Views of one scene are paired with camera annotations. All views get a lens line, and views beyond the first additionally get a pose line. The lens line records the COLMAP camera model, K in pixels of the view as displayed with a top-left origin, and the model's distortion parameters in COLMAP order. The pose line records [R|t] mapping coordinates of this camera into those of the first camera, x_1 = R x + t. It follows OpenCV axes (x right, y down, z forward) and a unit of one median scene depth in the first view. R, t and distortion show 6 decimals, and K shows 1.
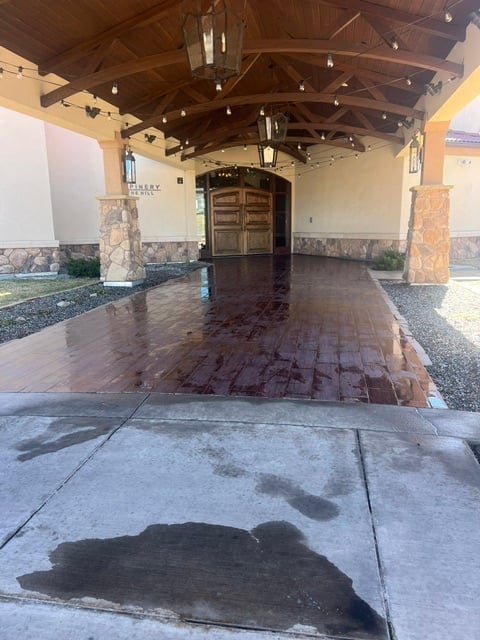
lens RADIAL K [[482.4, 0, 240.0], [0, 482.4, 320.0], [0, 0, 1]] dist [0.054548, -0.058553]
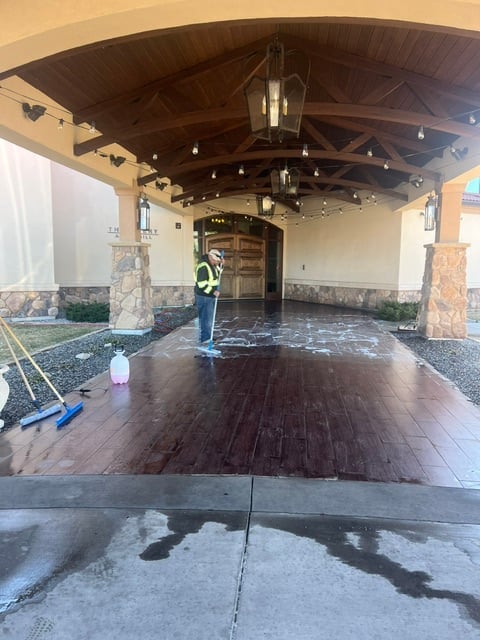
lens RADIAL K [[479.6, 0, 240.0], [0, 479.6, 320.0], [0, 0, 1]] dist [0.063245, -0.058714]
pose [[0.997051, 0.017797, 0.074649, -0.079974], [-0.011915, 0.996842, -0.078516, -0.020149], [-0.075810, 0.077395, 0.994114, 0.020161]]
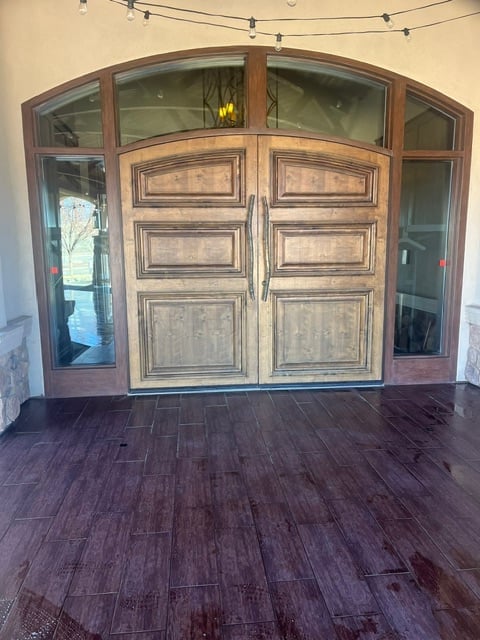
lens RADIAL K [[482.4, 0, 240.0], [0, 482.4, 320.0], [0, 0, 1]] dist [0.054548, -0.058553]
pose [[0.929703, 0.067028, -0.362161, 0.128178], [-0.078922, 0.996716, -0.018131, -0.224851], [0.359756, 0.045439, 0.931939, 1.009527]]
